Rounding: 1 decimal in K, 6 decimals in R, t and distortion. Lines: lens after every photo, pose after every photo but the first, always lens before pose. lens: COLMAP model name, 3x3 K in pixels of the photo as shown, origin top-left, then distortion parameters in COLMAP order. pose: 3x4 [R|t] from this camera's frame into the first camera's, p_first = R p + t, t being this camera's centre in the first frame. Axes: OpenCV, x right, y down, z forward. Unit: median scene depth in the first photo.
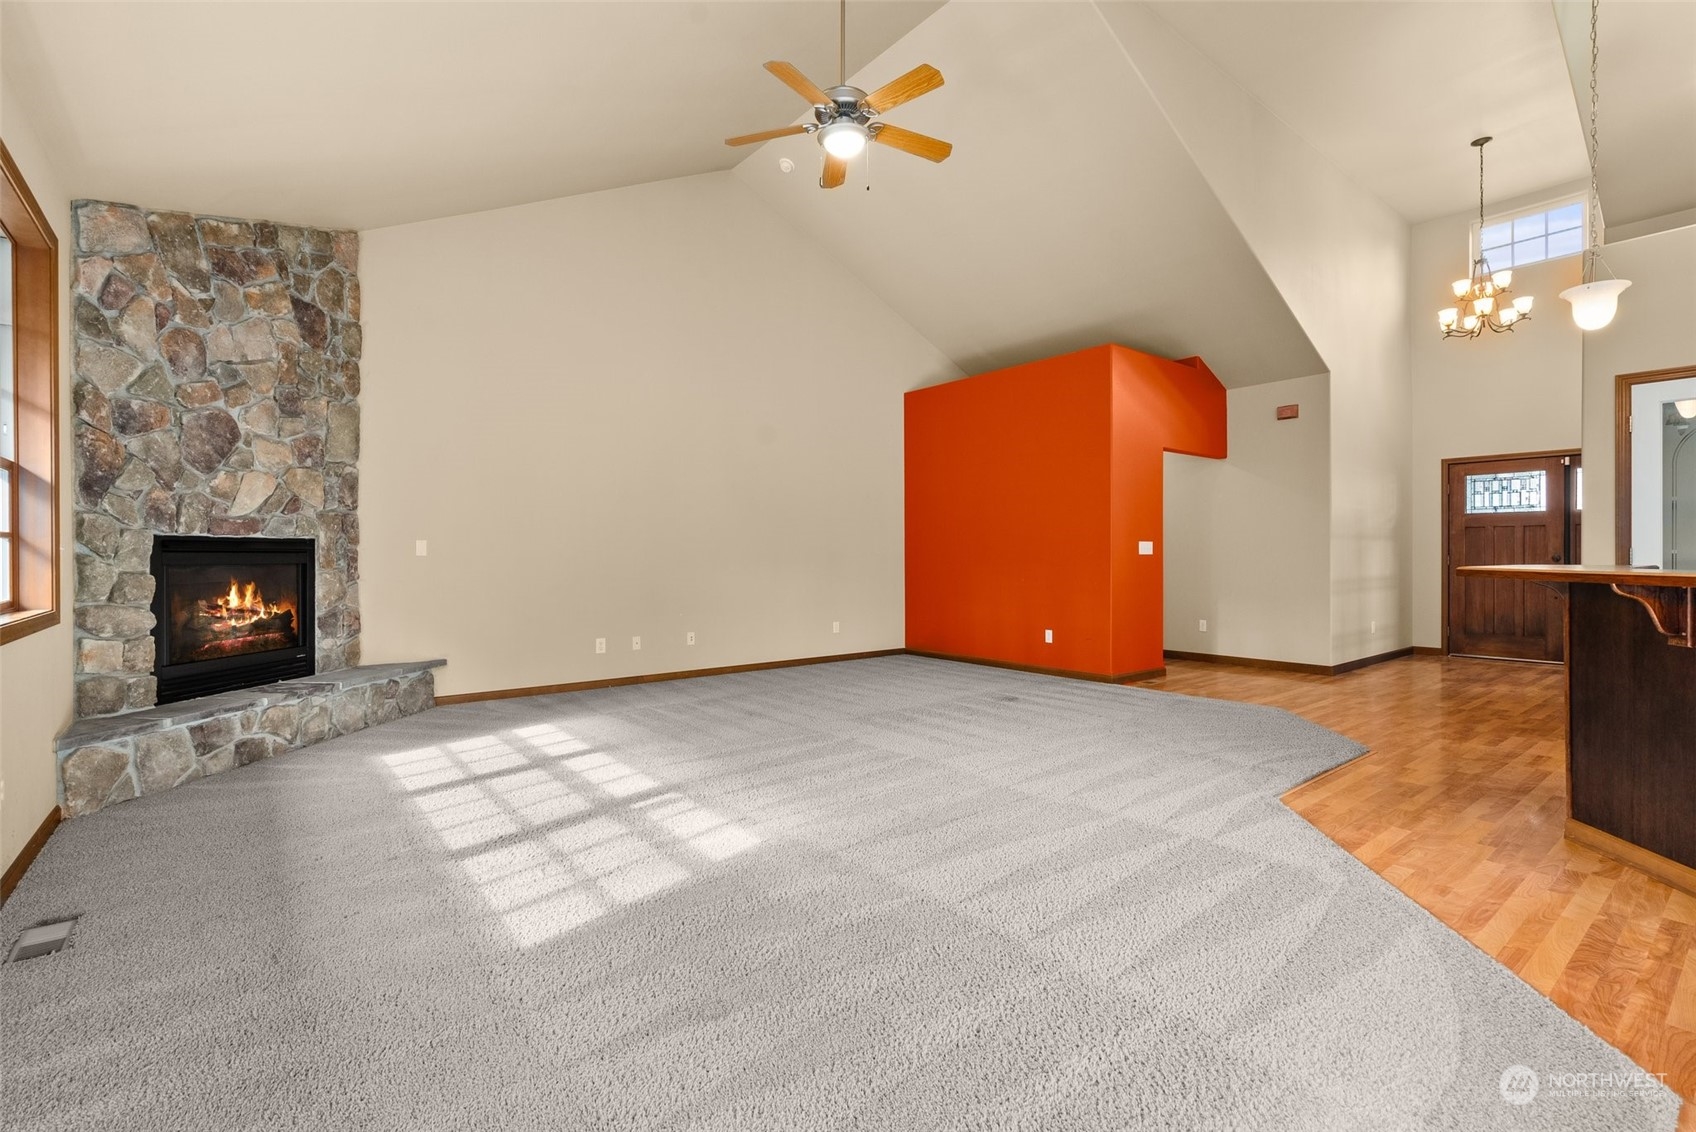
lens RADIAL K [[760.6, 0, 853.2], [0, 760.6, 560.1], [0, 0, 1]] dist [-0.001641, -0.000047]
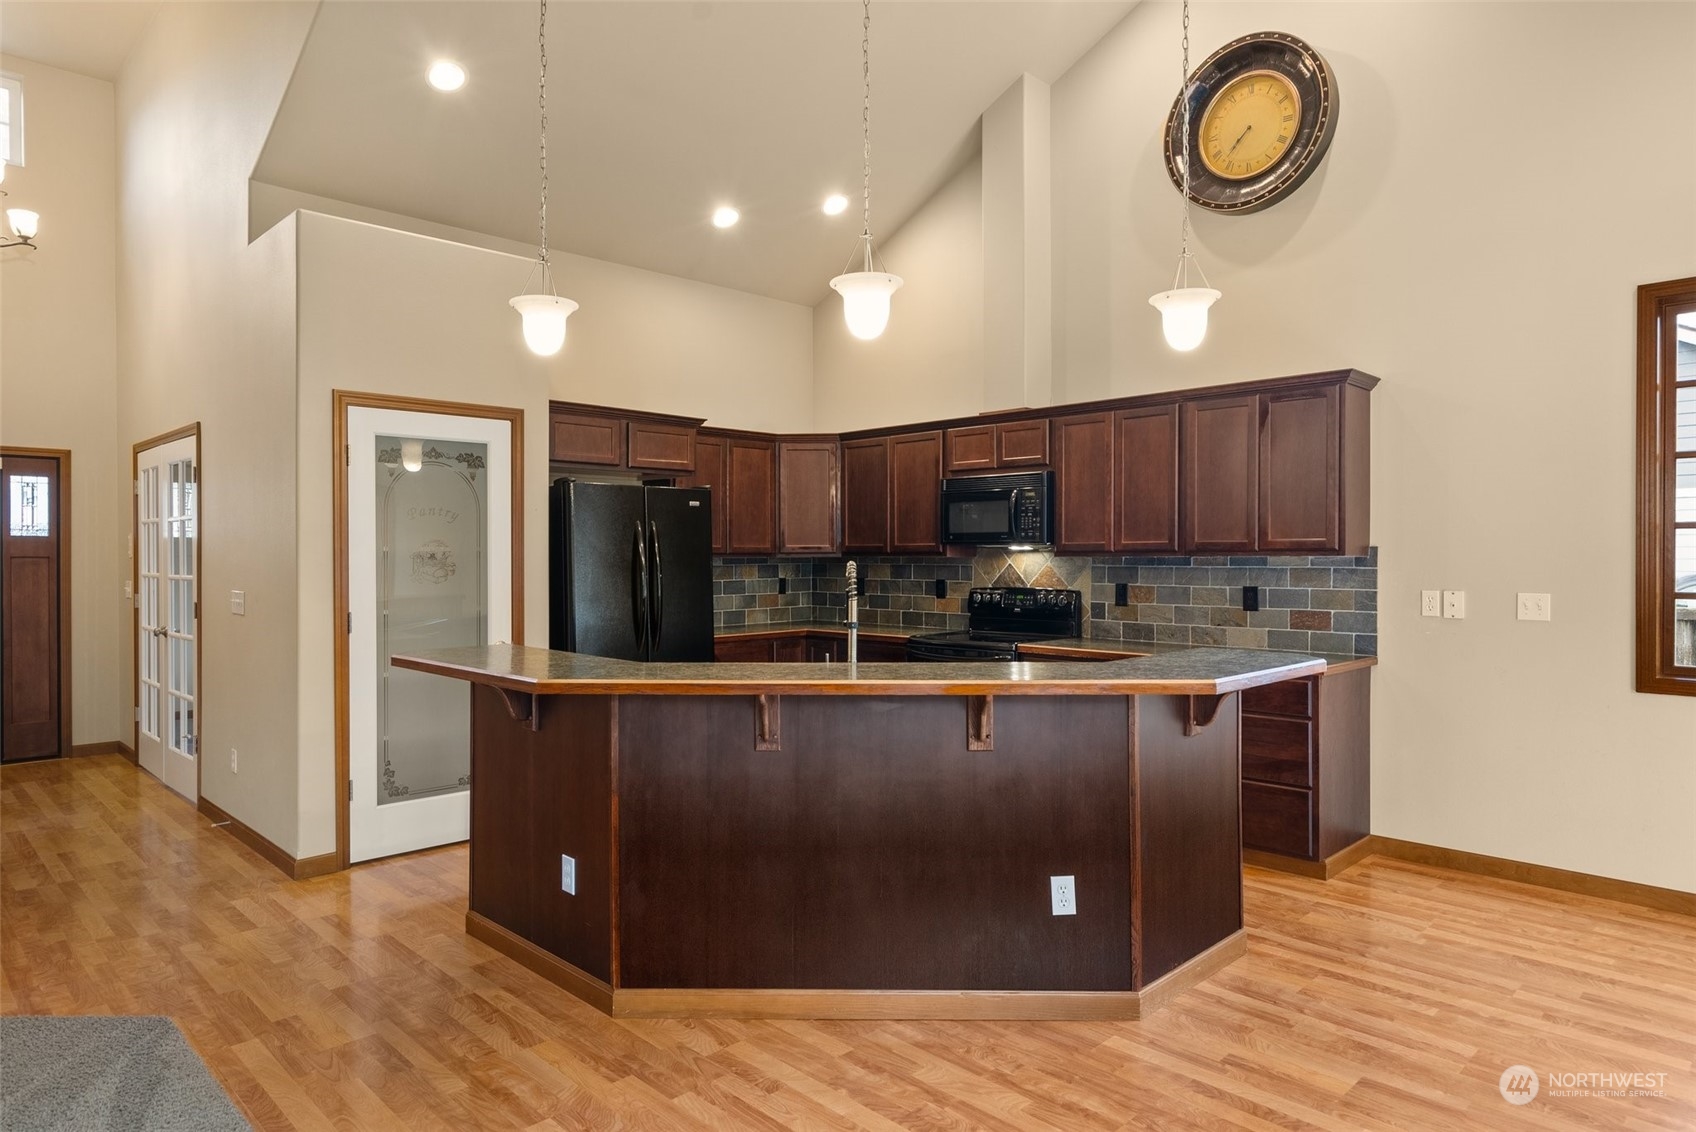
lens RADIAL K [[1011.1, 0, 848.0], [0, 1011.1, 566.0], [0, 0, 1]] dist [0.003200, 0.001610]
pose [[-0.106136, -0.004126, 0.994343, -0.065539], [0.007438, 0.999960, 0.004943, -0.058729], [-0.994324, 0.007920, -0.106101, 0.535818]]
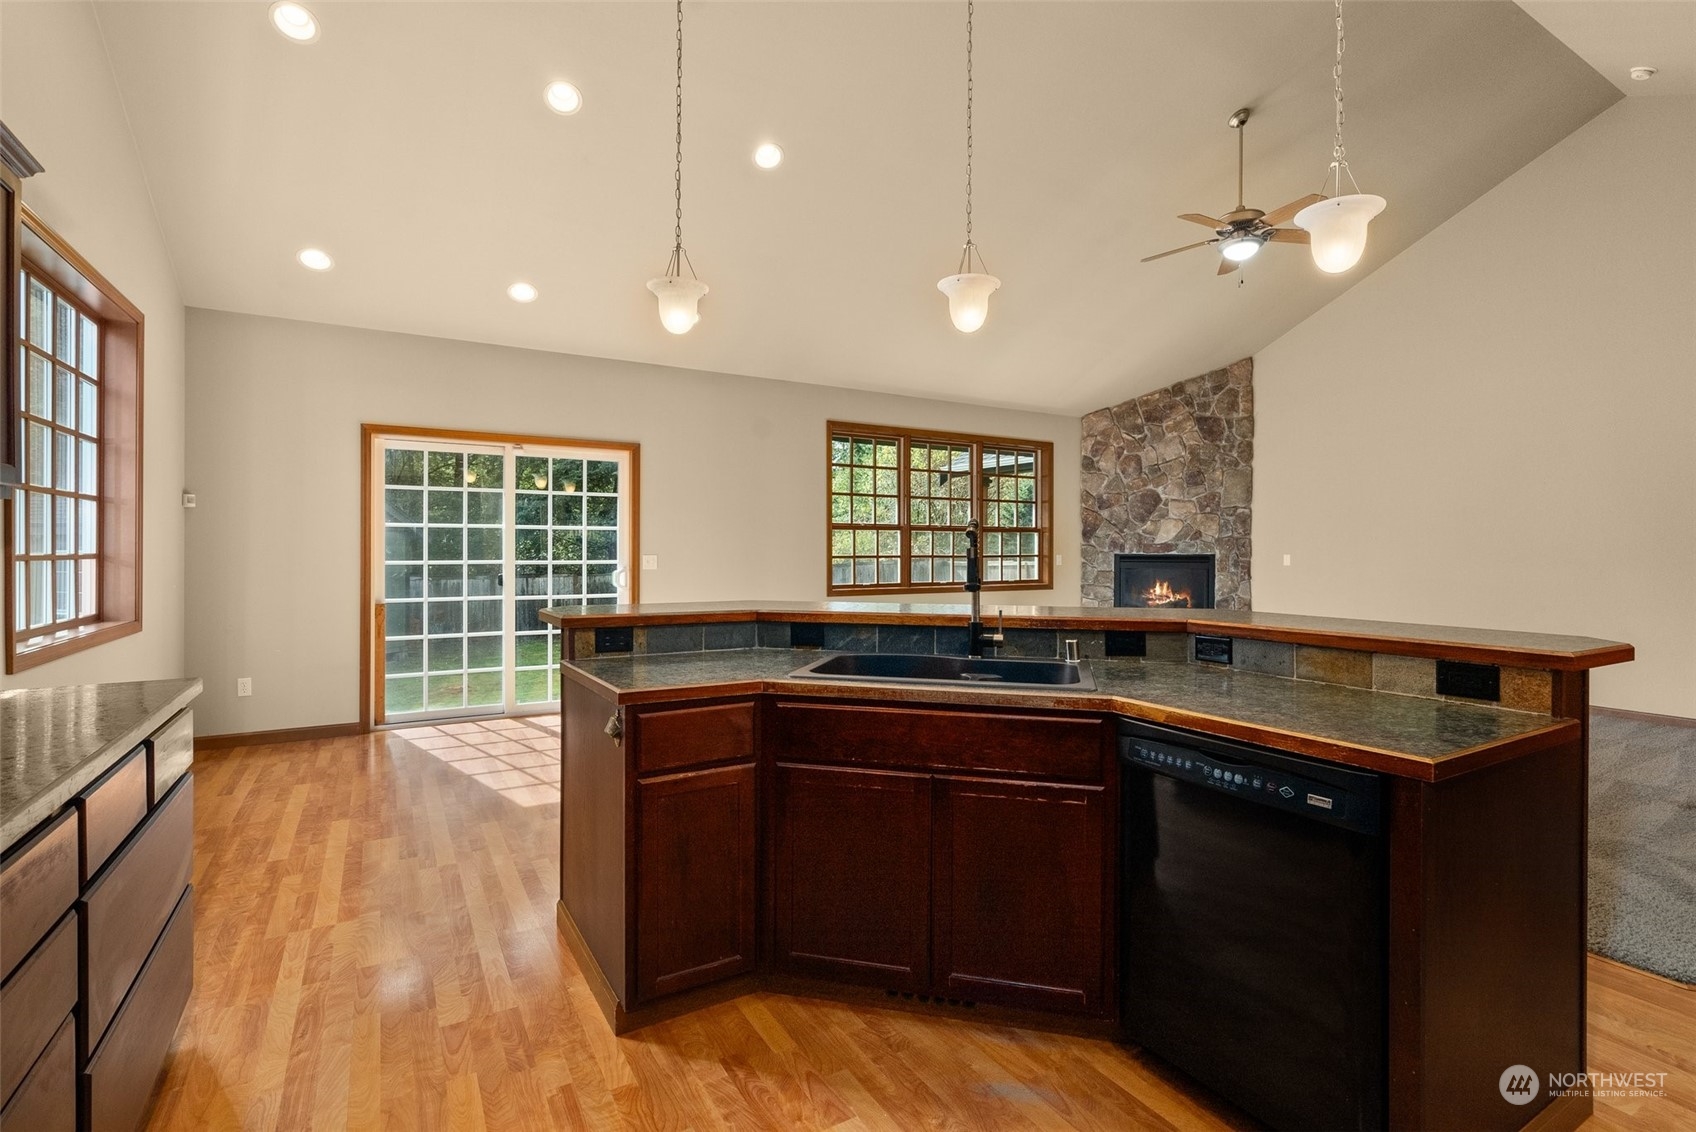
lens RADIAL K [[781.0, 0, 848.8], [0, 781.0, 543.0], [0, 0, 1]] dist [-0.002310, -0.000234]
pose [[-0.135349, -0.002526, -0.990795, 1.163116], [-0.011179, 0.999937, -0.001022, -0.044061], [0.990735, 0.010938, -0.135369, 0.450160]]
